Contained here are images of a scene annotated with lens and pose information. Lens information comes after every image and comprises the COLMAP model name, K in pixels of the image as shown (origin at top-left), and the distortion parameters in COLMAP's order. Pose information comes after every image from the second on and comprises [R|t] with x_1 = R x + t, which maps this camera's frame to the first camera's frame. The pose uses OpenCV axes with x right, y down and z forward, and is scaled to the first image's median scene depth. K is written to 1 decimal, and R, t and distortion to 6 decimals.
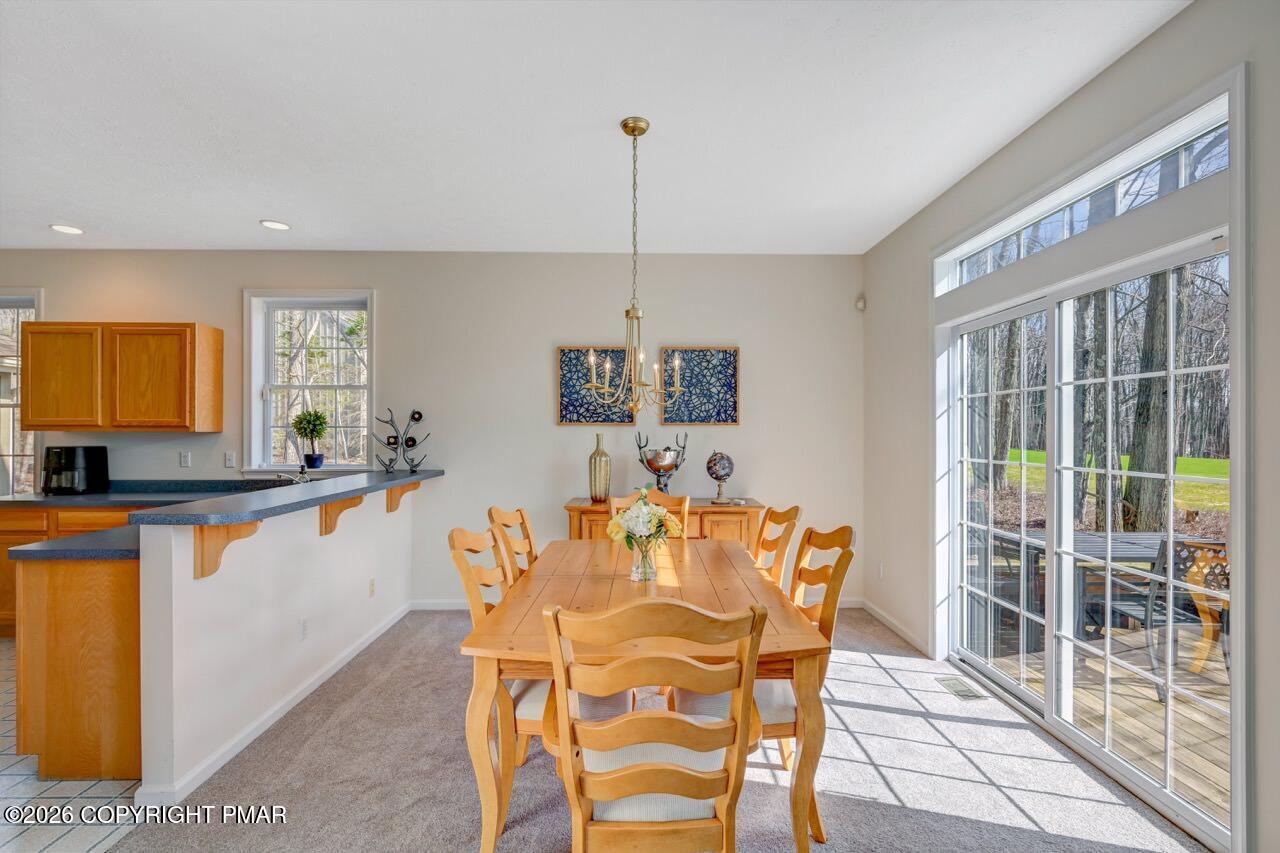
lens RADIAL K [[589.3, 0, 647.7], [0, 589.3, 430.9], [0, 0, 1]] dist [0.004331, -0.000846]
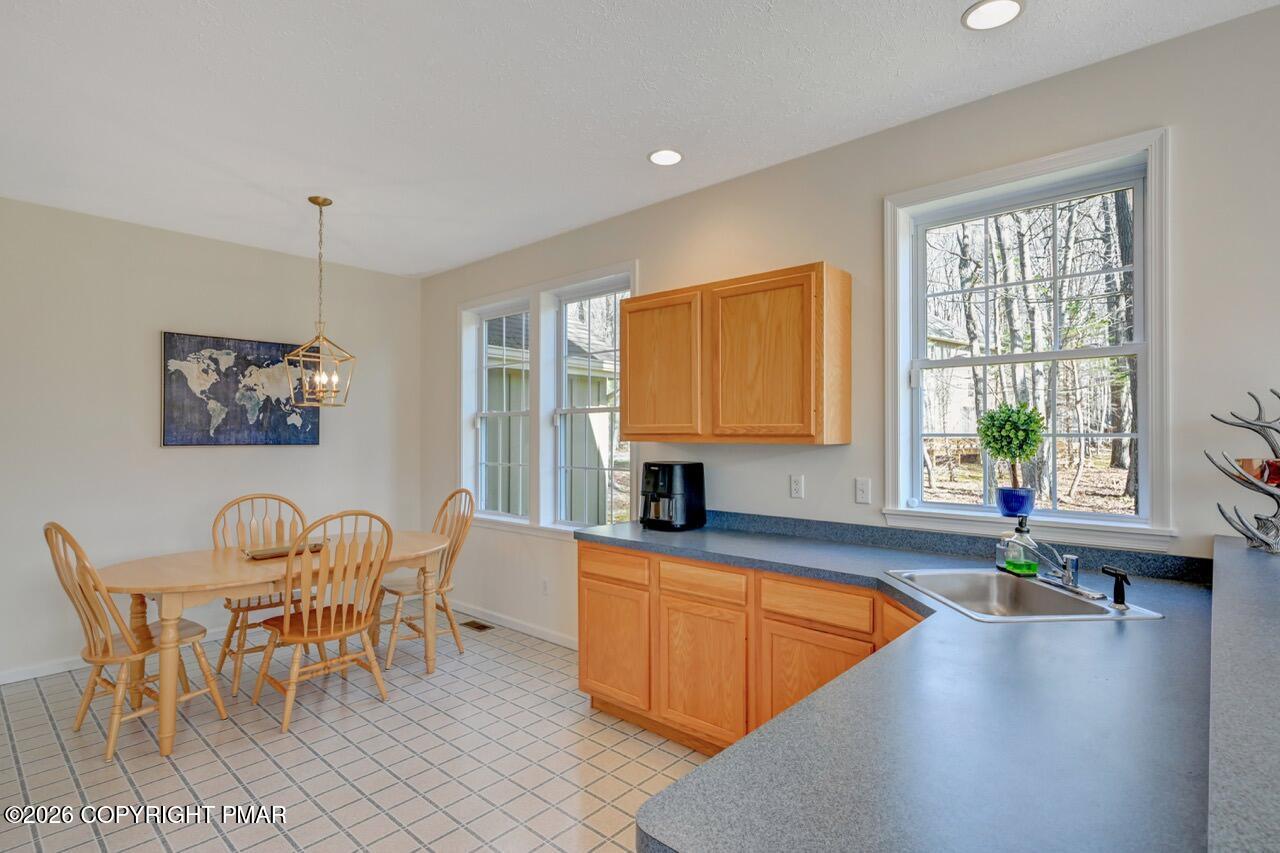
lens RADIAL K [[625.7, 0, 643.5], [0, 625.7, 433.1], [0, 0, 1]] dist [-0.007394, 0.000957]
pose [[0.724654, -0.000663, -0.689113, -0.467144], [0.003704, 0.999989, 0.002933, -0.012537], [0.689103, -0.004678, 0.724648, 0.422185]]
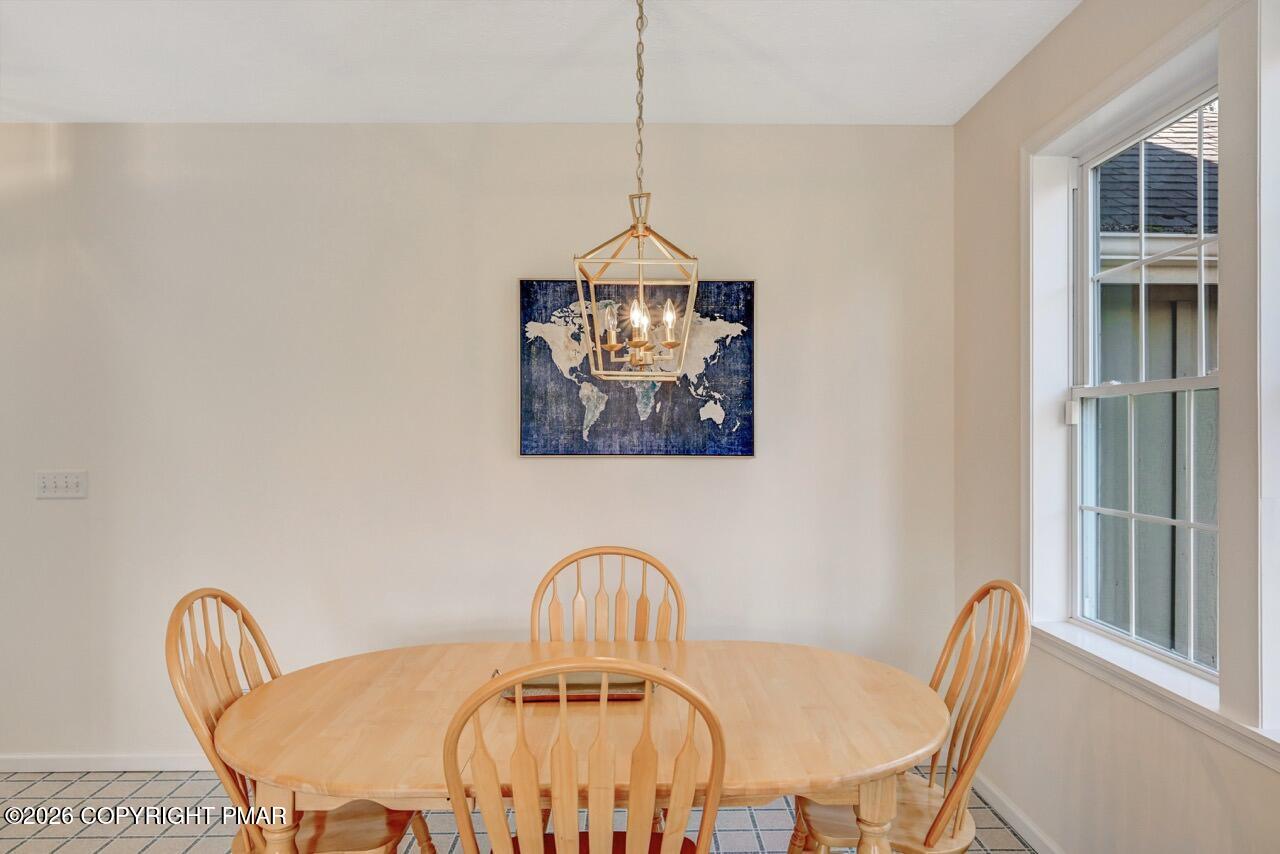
lens RADIAL K [[771.6, 0, 627.6], [0, 771.6, 427.1], [0, 0, 1]] dist [0.003876, -0.000992]
pose [[-0.026481, -0.003708, -0.999642, -0.910211], [0.006228, 0.999973, -0.003874, -0.017555], [0.999630, -0.006328, -0.026458, 0.748453]]
